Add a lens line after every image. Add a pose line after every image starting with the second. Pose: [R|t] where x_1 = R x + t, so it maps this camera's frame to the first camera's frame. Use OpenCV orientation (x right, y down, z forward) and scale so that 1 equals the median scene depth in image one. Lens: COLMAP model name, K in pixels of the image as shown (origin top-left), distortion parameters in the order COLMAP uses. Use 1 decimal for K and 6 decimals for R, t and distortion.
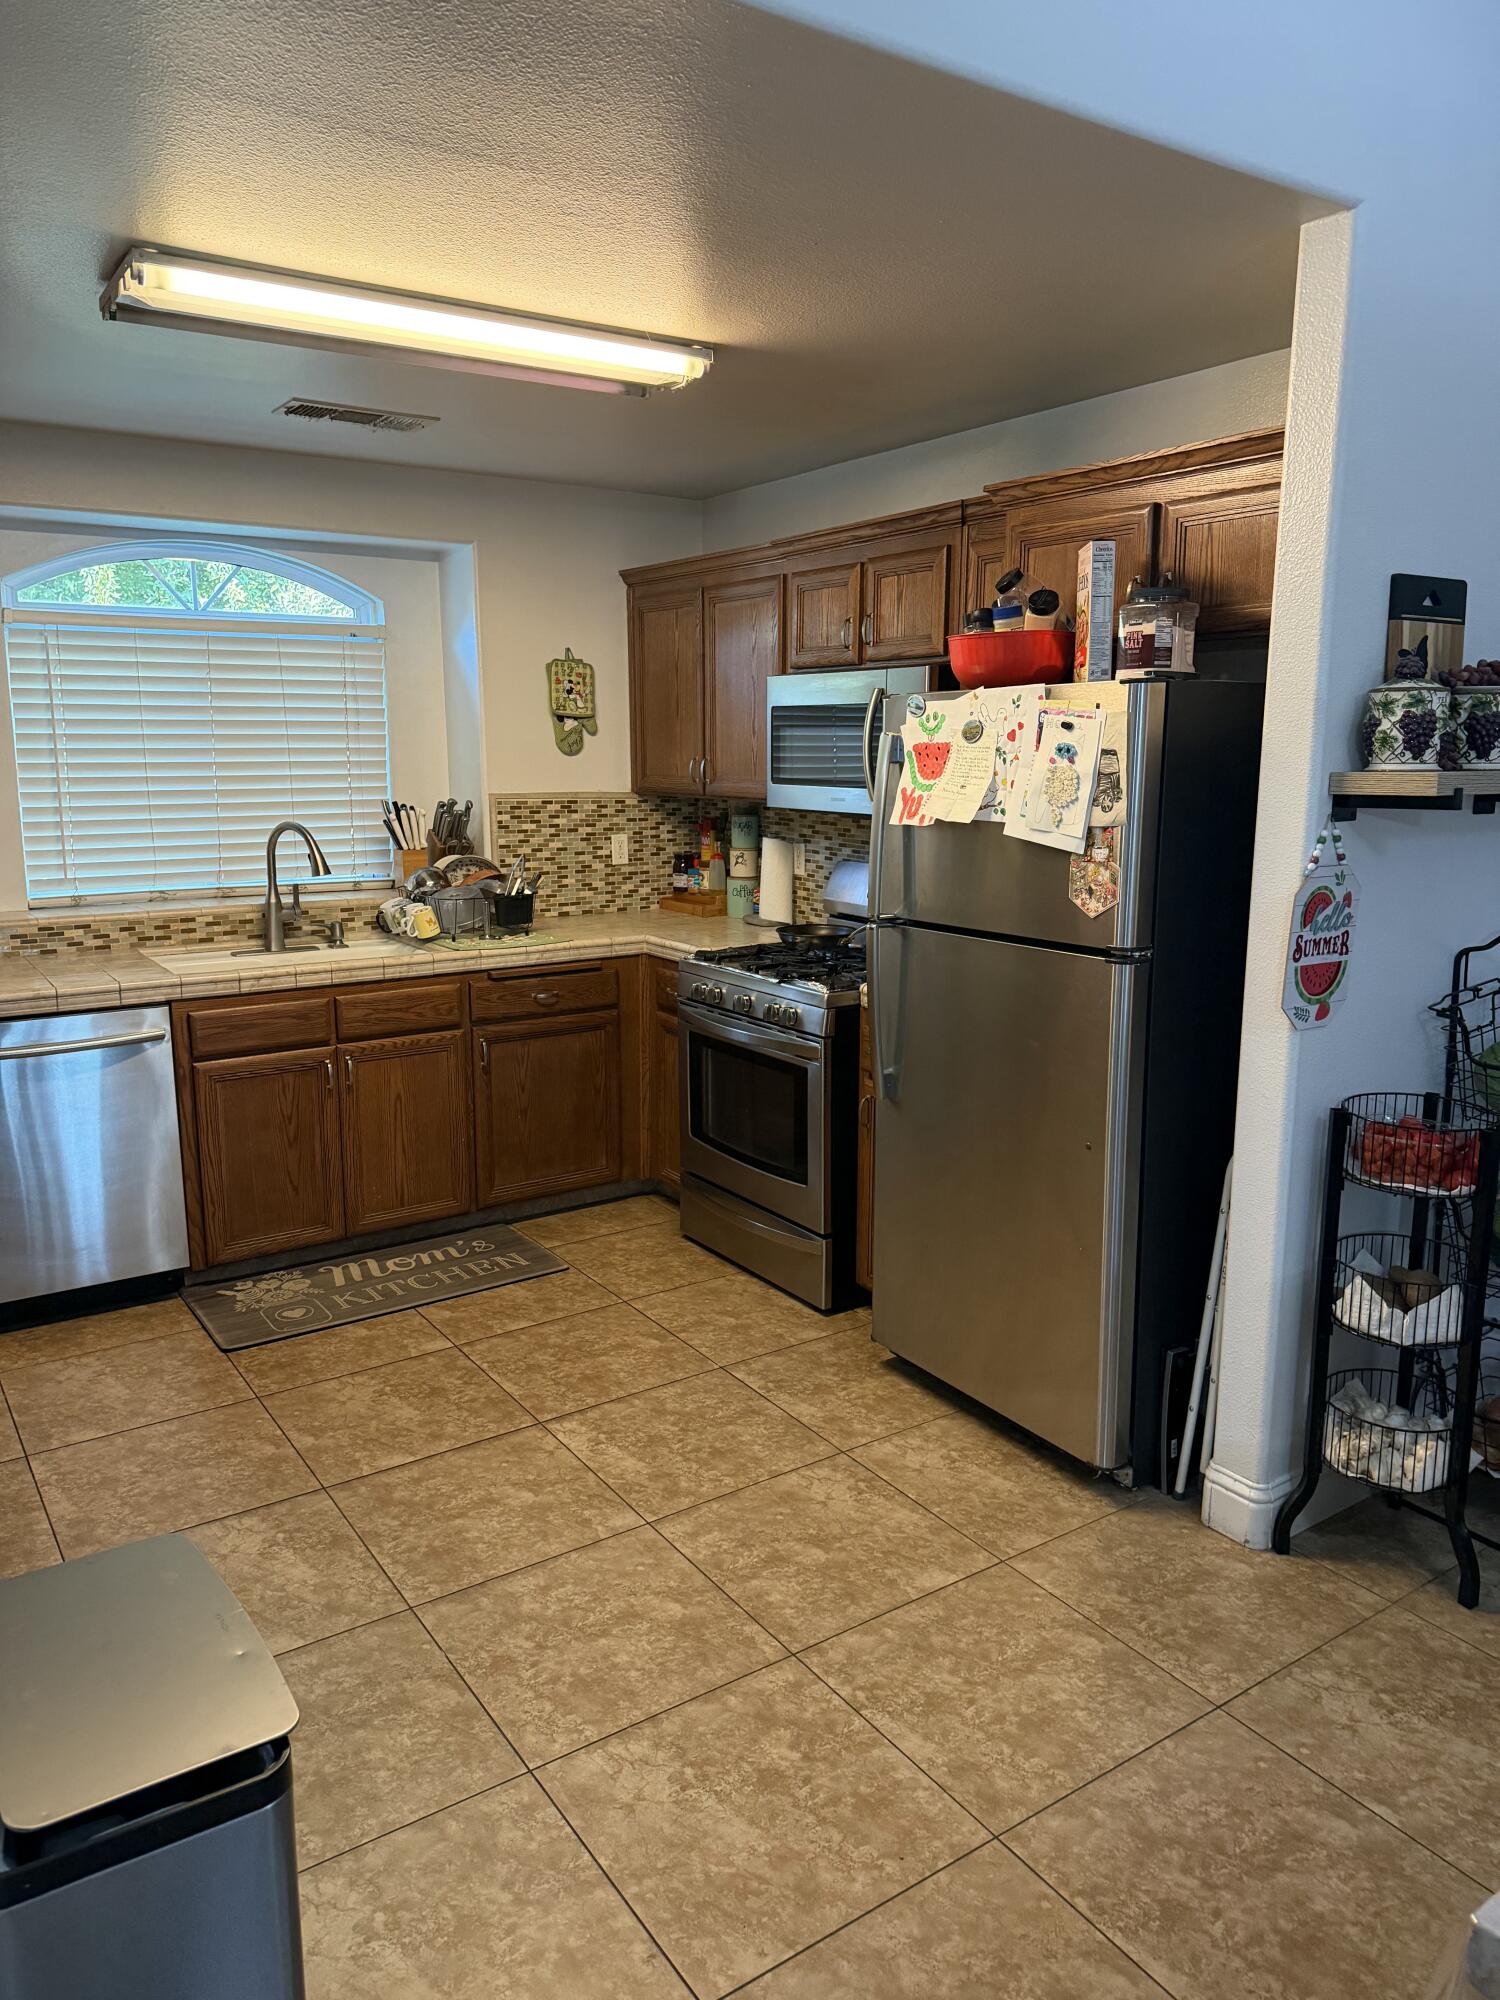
lens RADIAL K [[1414.6, 0, 733.6], [0, 1414.6, 991.3], [0, 0, 1]] dist [0.085119, -0.062054]
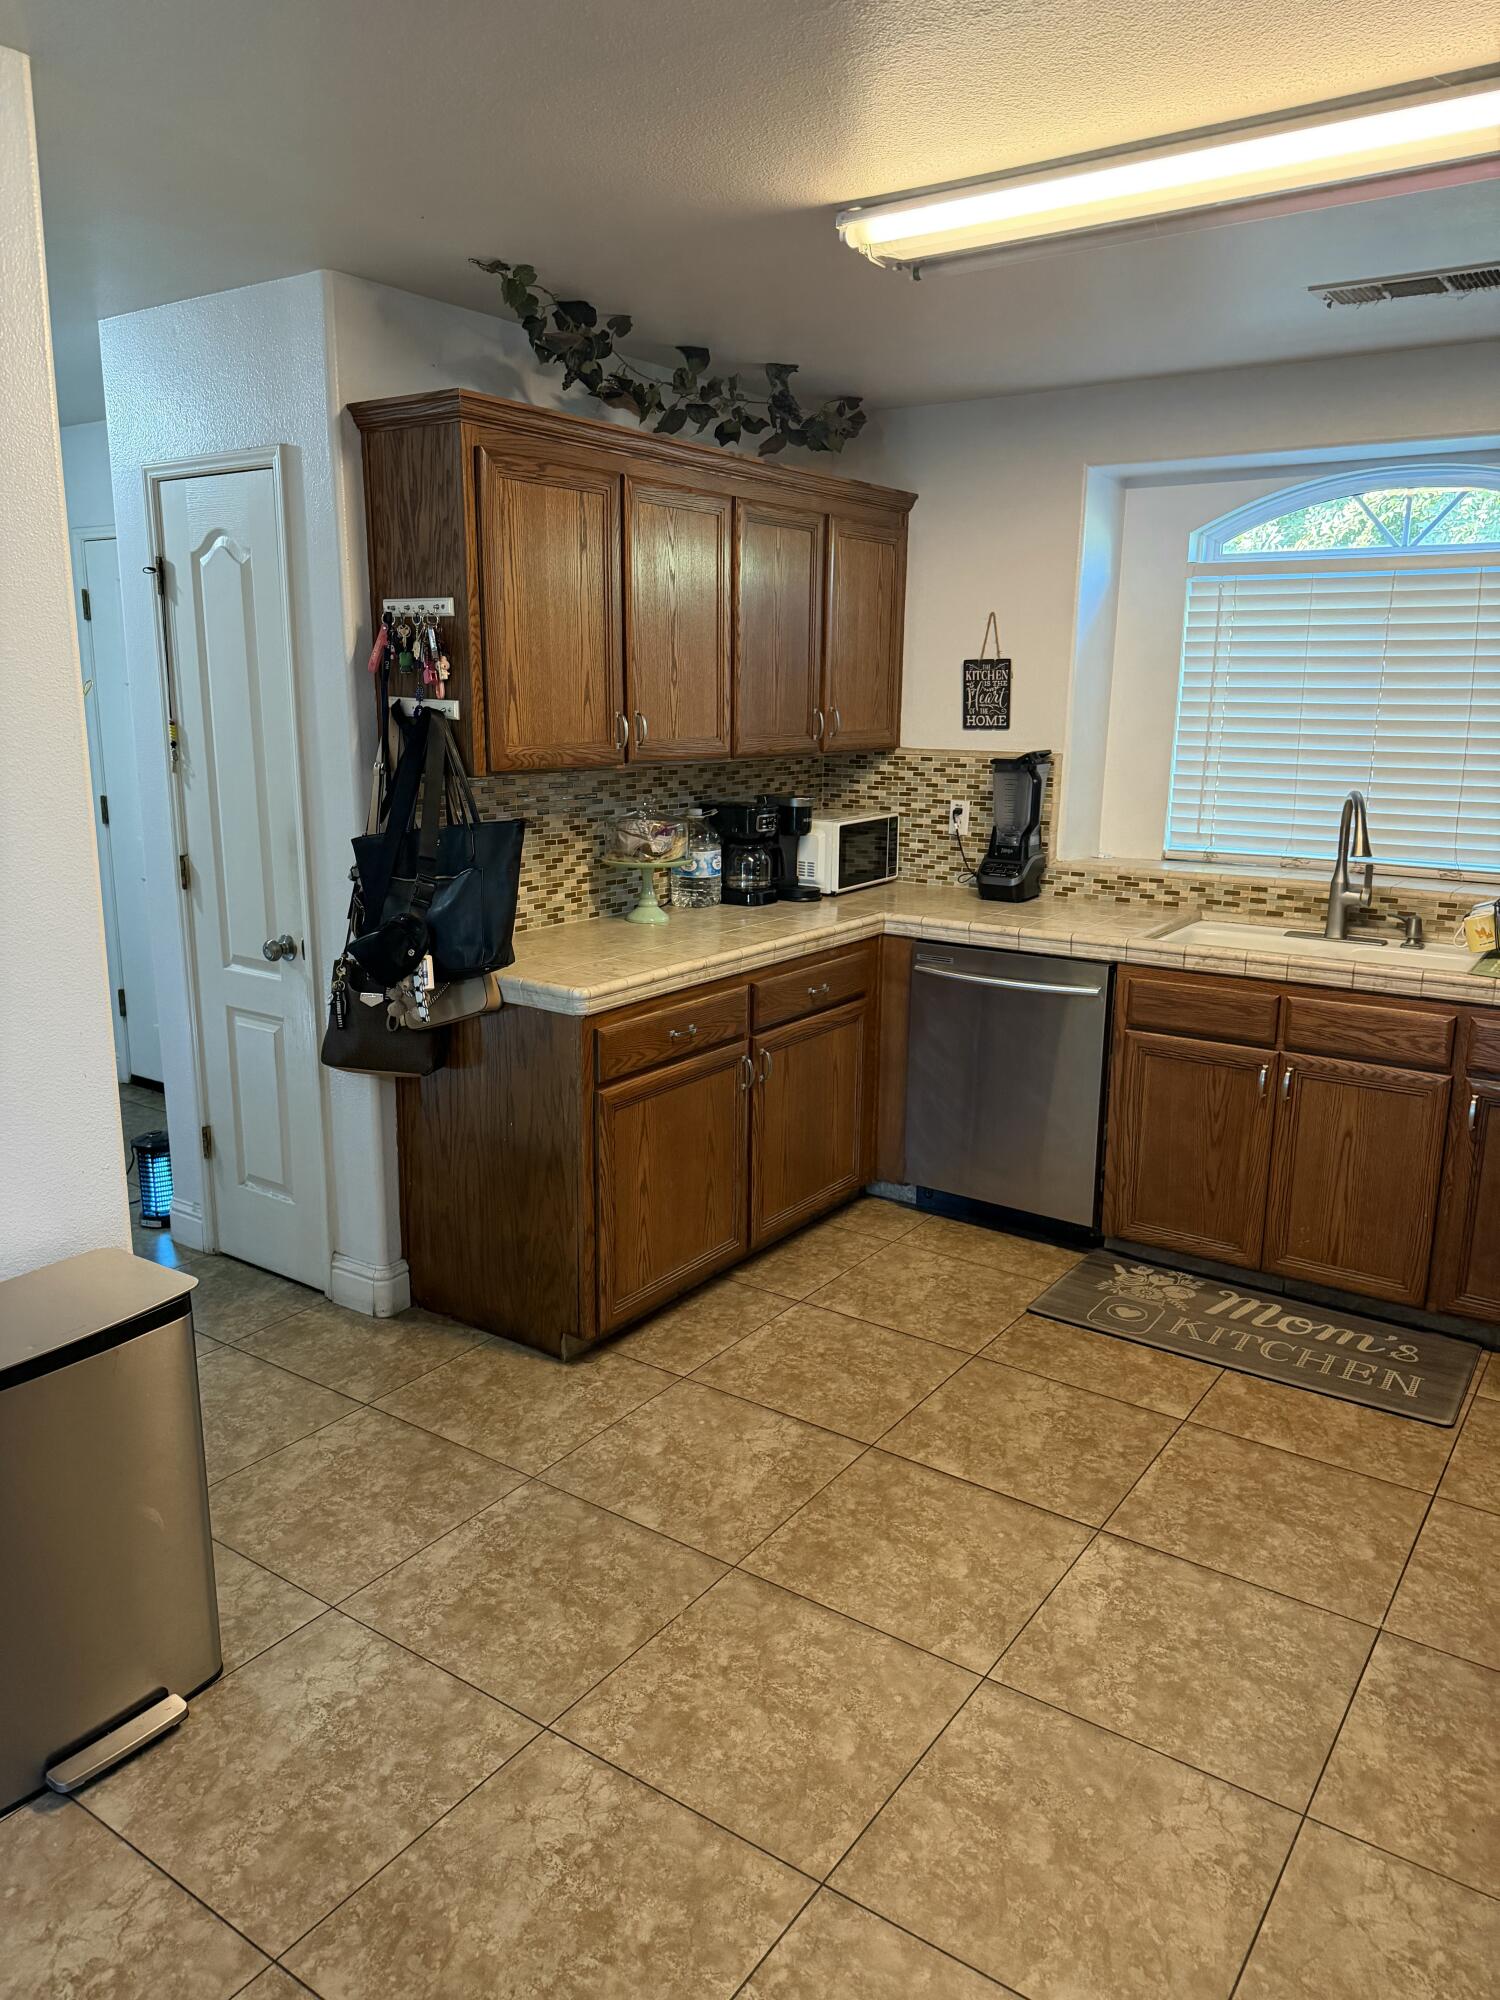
lens RADIAL K [[1414.6, 0, 745.6], [0, 1414.6, 990.0], [0, 0, 1]] dist [0.085119, -0.062054]
pose [[0.367441, 0.202937, -0.907636, 0.393970], [-0.174375, 0.973630, 0.147100, -0.071820], [0.913554, 0.104218, 0.393138, 0.374010]]
